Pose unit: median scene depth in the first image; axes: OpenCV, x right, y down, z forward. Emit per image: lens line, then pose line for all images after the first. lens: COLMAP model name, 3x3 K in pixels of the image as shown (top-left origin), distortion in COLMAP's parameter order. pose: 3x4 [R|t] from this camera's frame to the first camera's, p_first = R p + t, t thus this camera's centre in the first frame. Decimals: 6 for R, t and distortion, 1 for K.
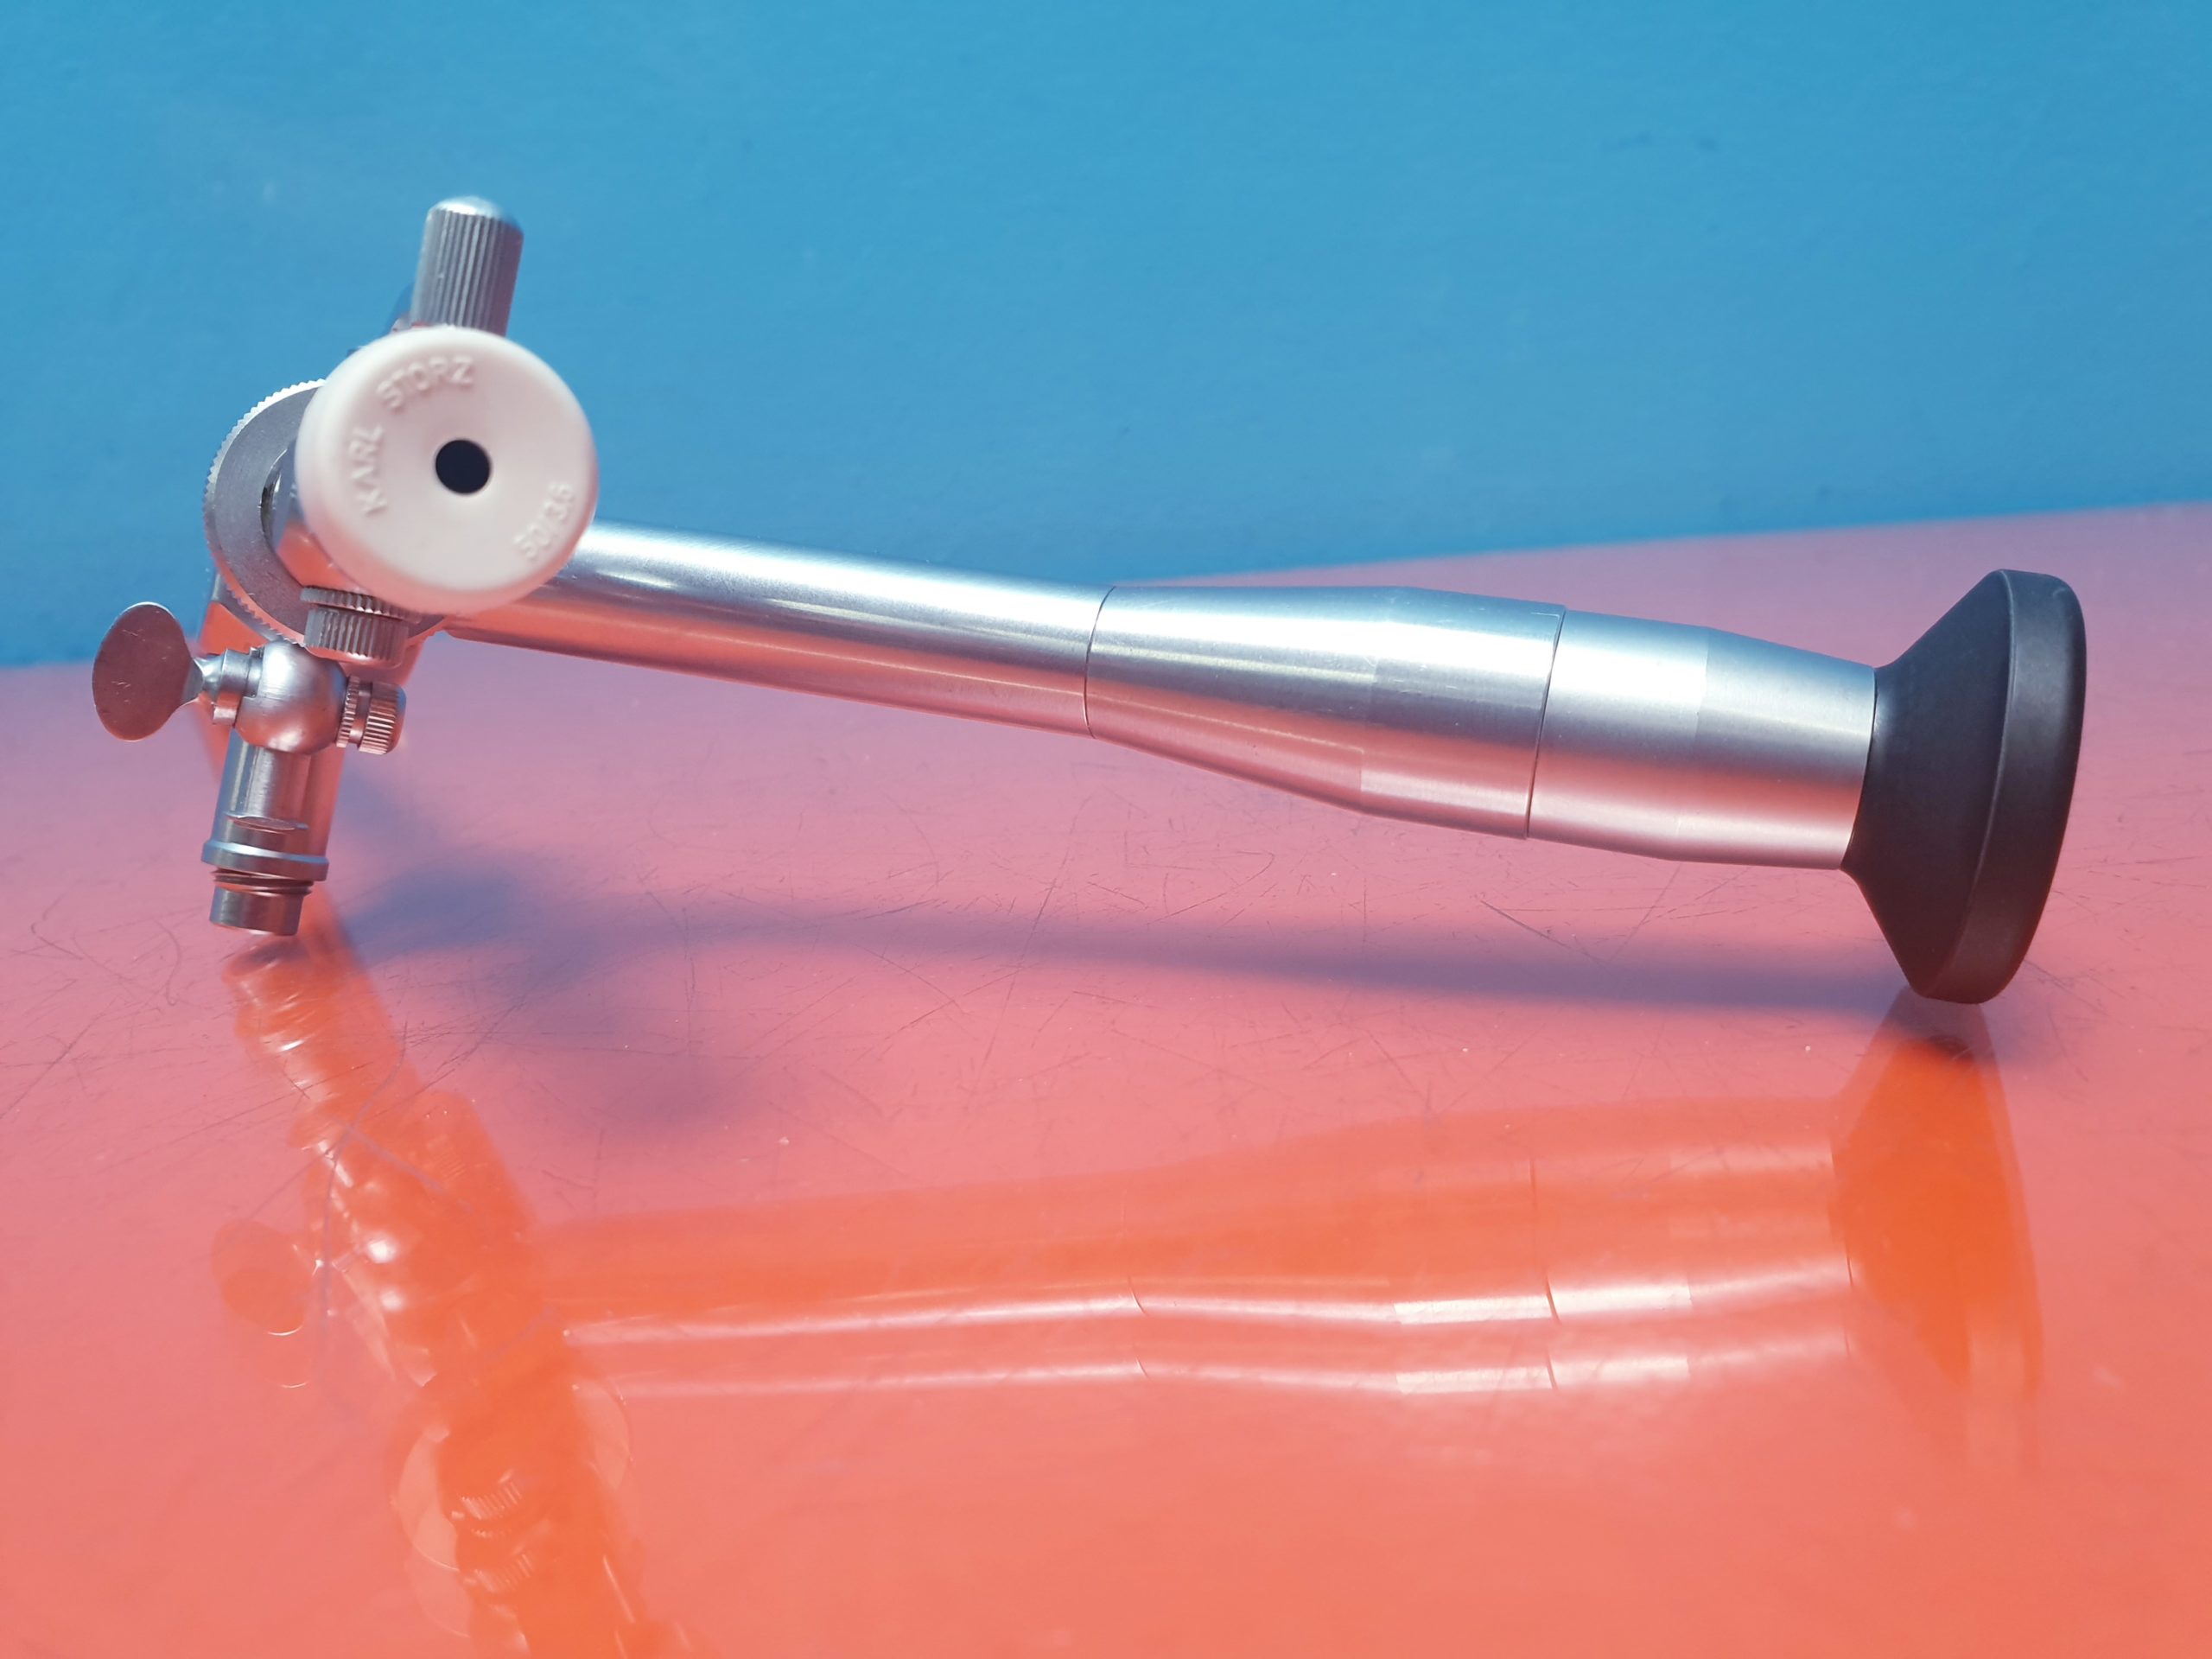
lens RADIAL K [[1884.9, 0, 1106.0], [0, 1884.9, 829.5], [0, 0, 1]] dist [0.003022, 0.003455]
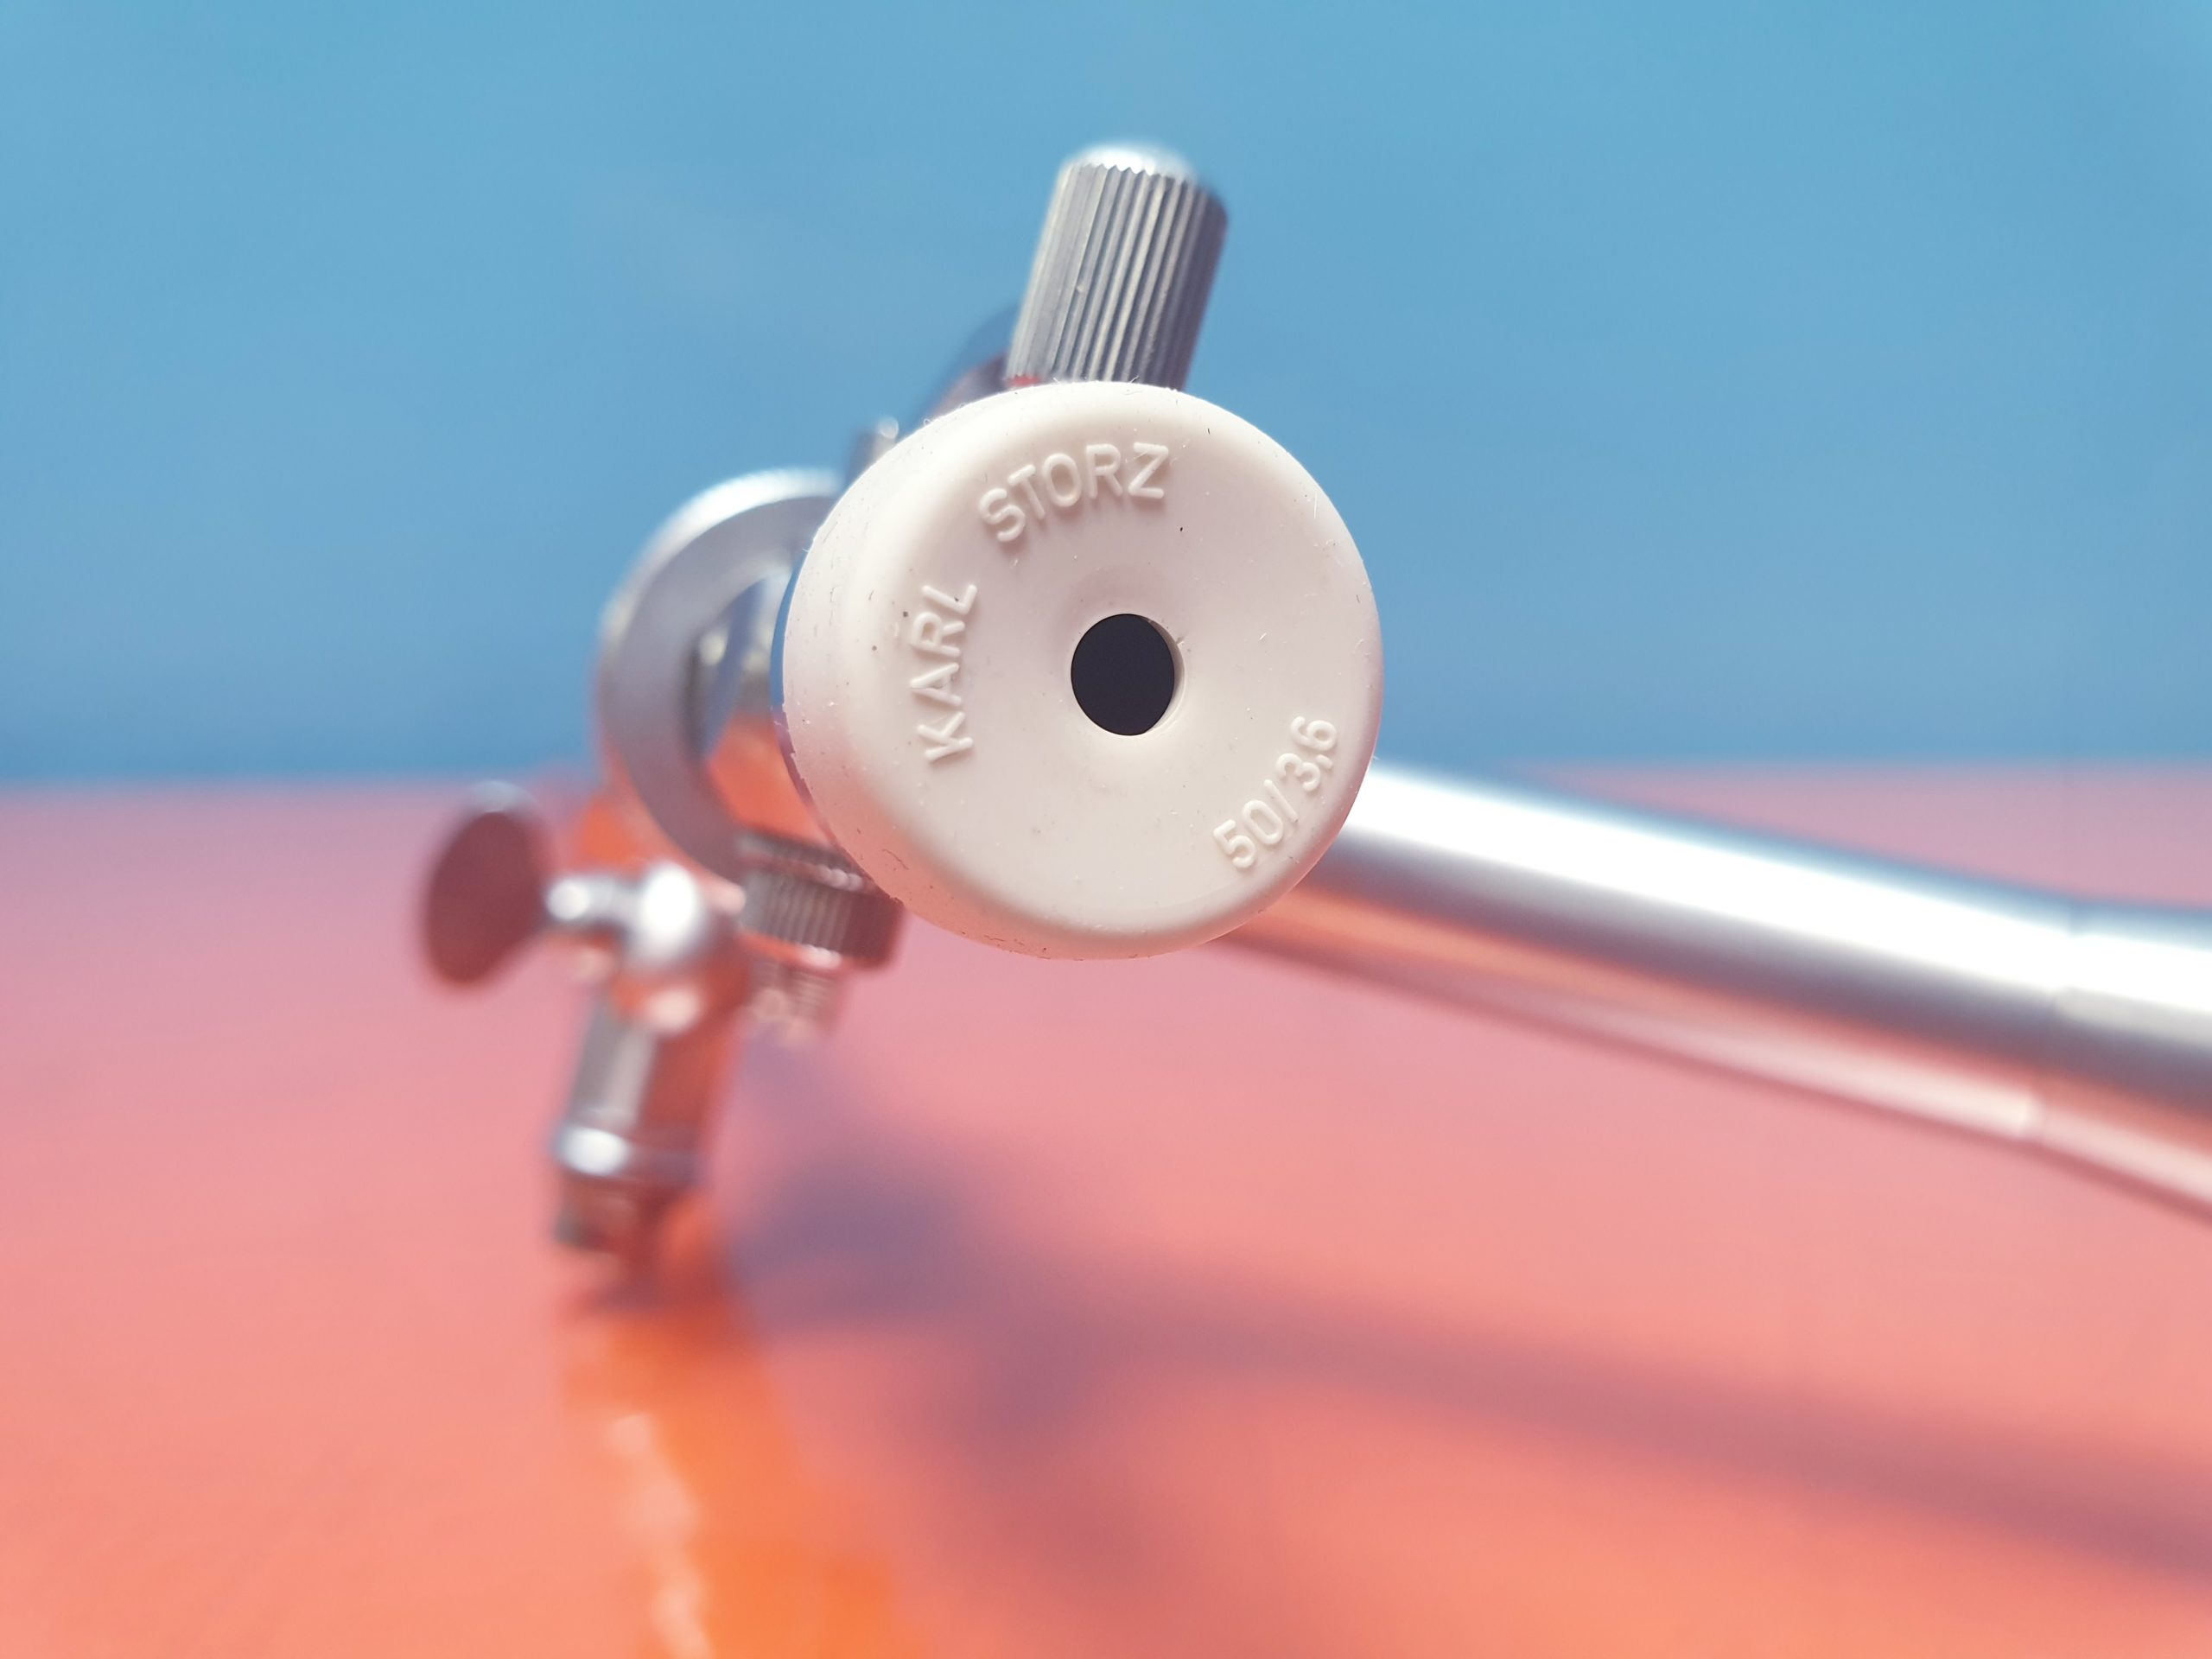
lens RADIAL K [[1660.4, 0, 1106.0], [0, 1660.4, 829.5], [0, 0, 1]] dist [0.001223, -0.000528]
pose [[0.989443, 0.076124, -0.123318, -0.287804], [-0.081699, 0.995822, -0.040789, -0.133720], [0.119698, 0.050433, 0.991529, 0.580588]]
